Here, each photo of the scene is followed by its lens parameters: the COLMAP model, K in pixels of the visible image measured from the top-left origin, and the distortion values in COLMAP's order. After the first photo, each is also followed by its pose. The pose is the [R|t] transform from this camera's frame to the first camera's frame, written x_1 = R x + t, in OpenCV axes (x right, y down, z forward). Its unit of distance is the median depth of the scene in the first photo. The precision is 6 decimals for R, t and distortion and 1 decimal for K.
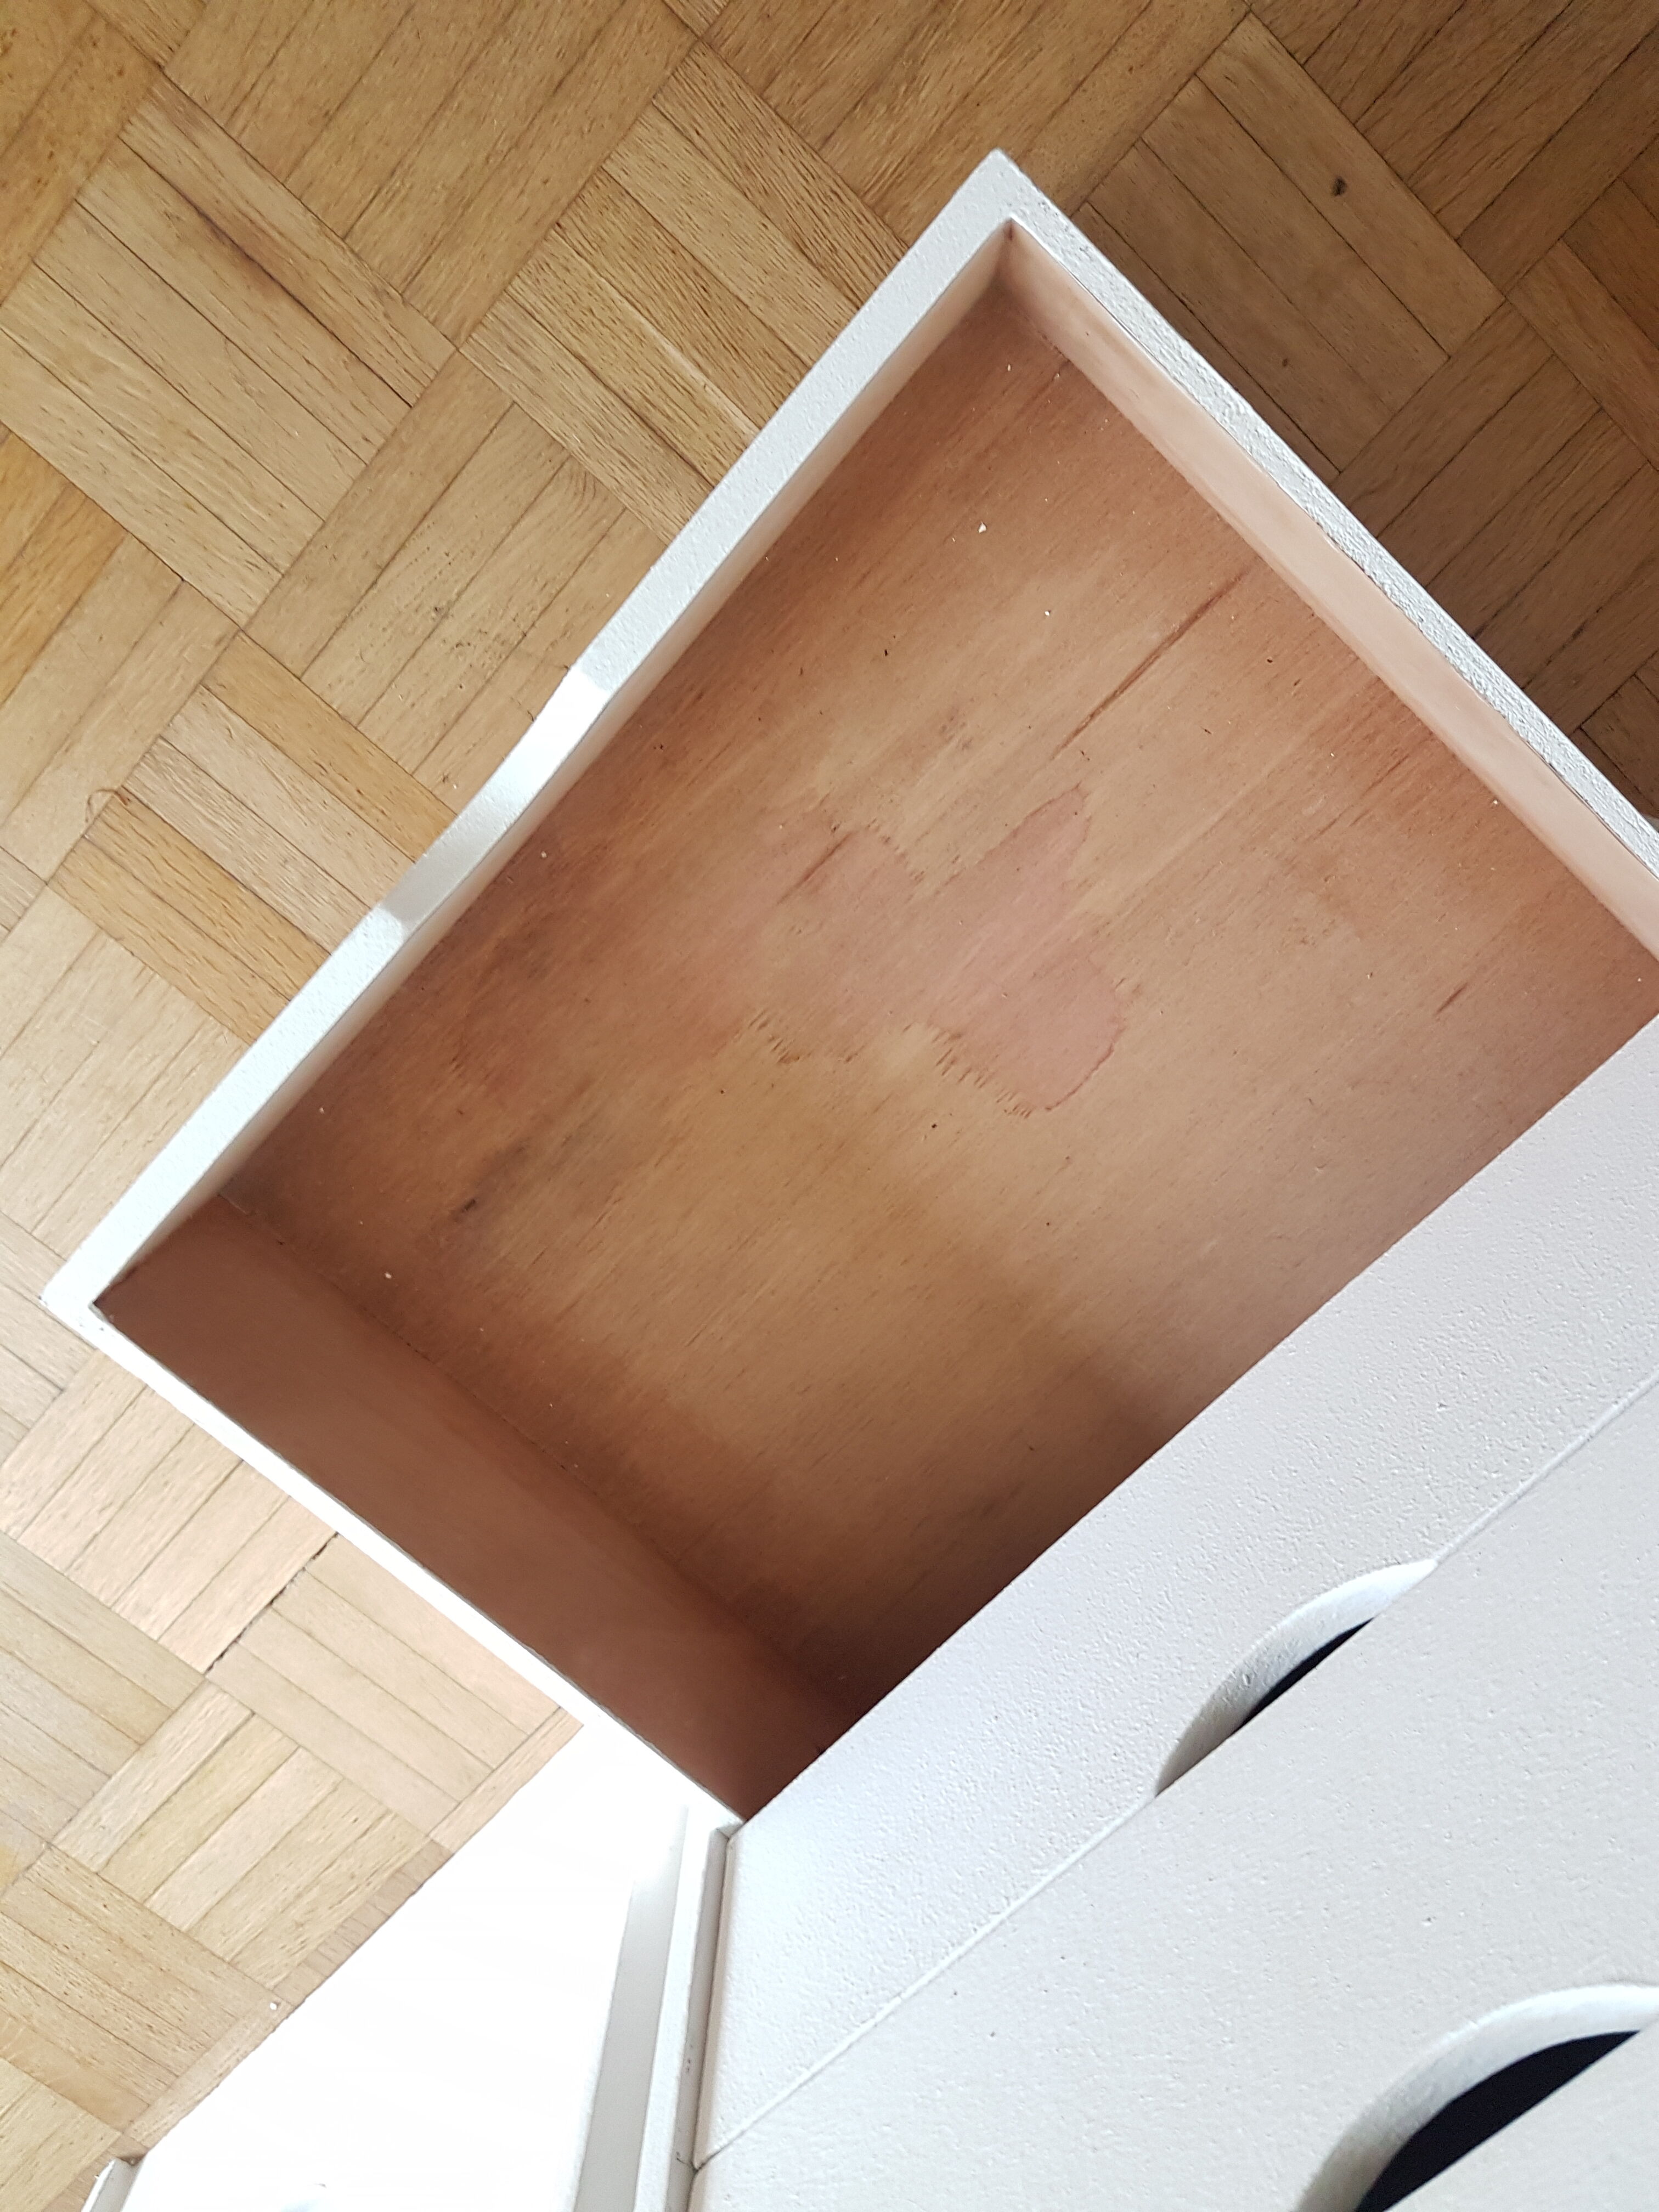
lens RADIAL K [[1726.6, 0, 829.5], [0, 1726.6, 1106.0], [0, 0, 1]] dist [0.063407, -0.115802]
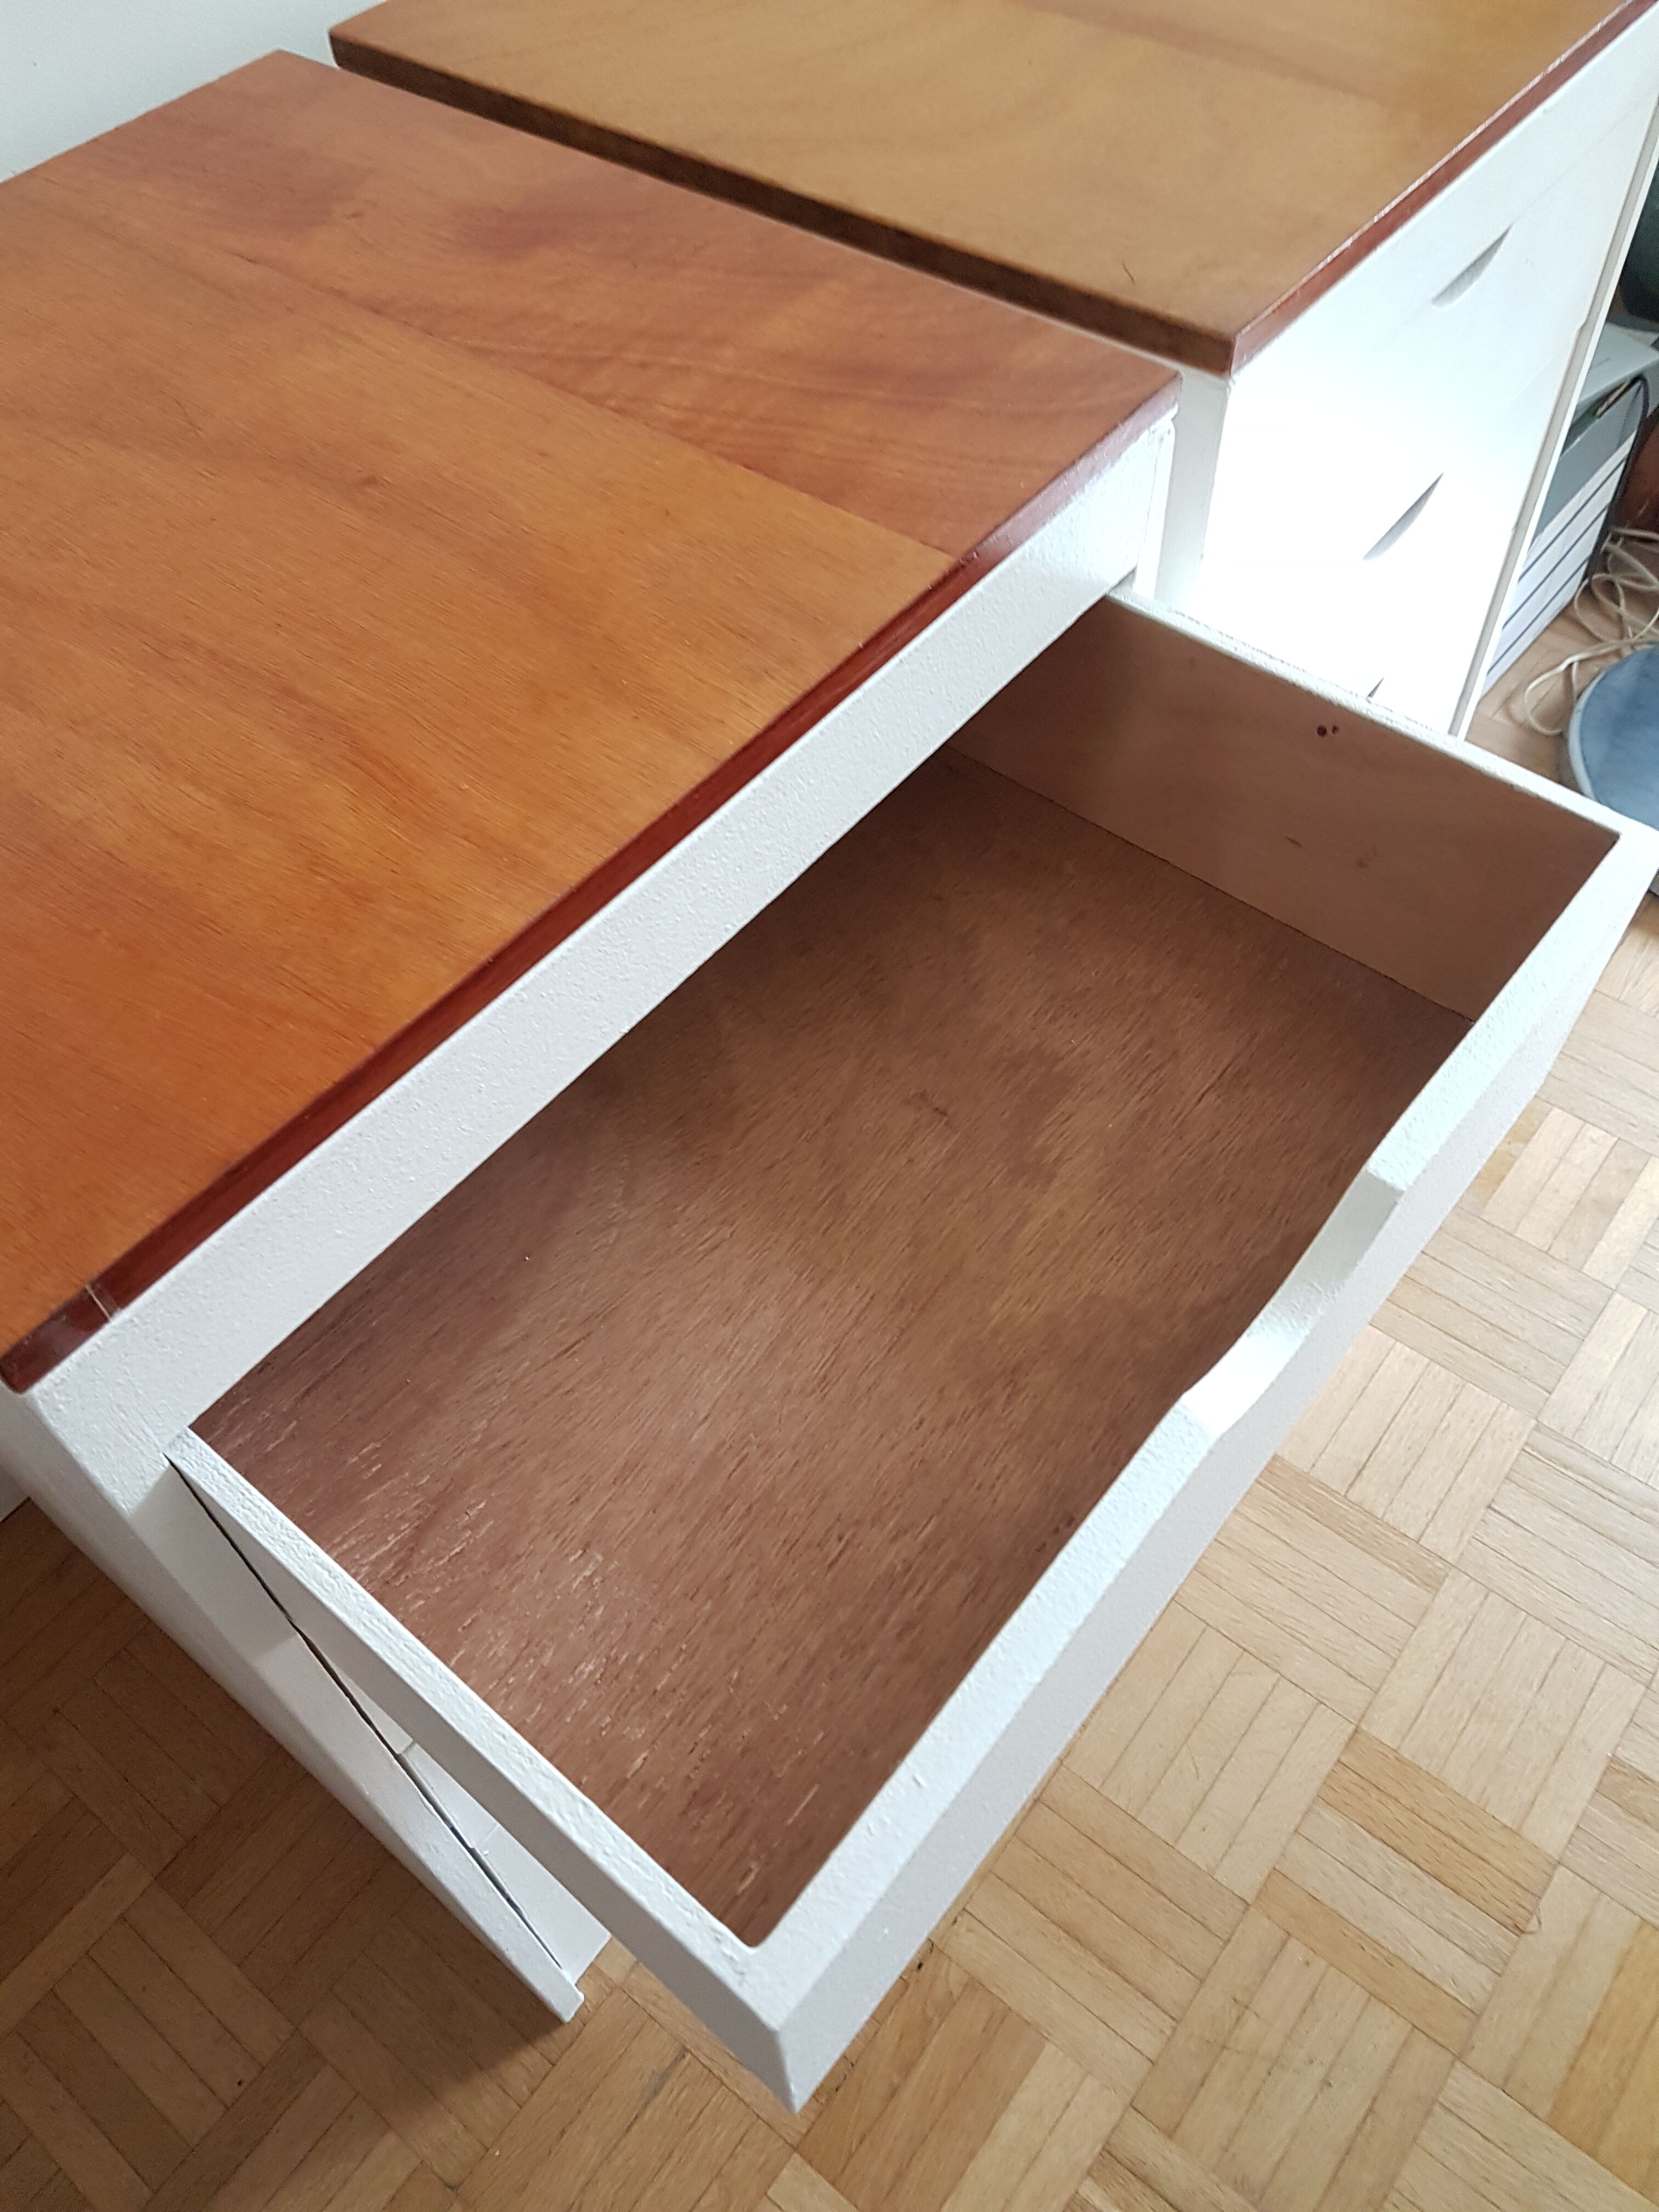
lens RADIAL K [[1726.6, 0, 829.5], [0, 1726.6, 1106.0], [0, 0, 1]] dist [0.063407, -0.115802]
pose [[-0.996356, 0.085219, -0.003587, 0.124398], [-0.081839, -0.943295, 0.321710, 0.055426], [0.024032, 0.320831, 0.946832, -0.637636]]
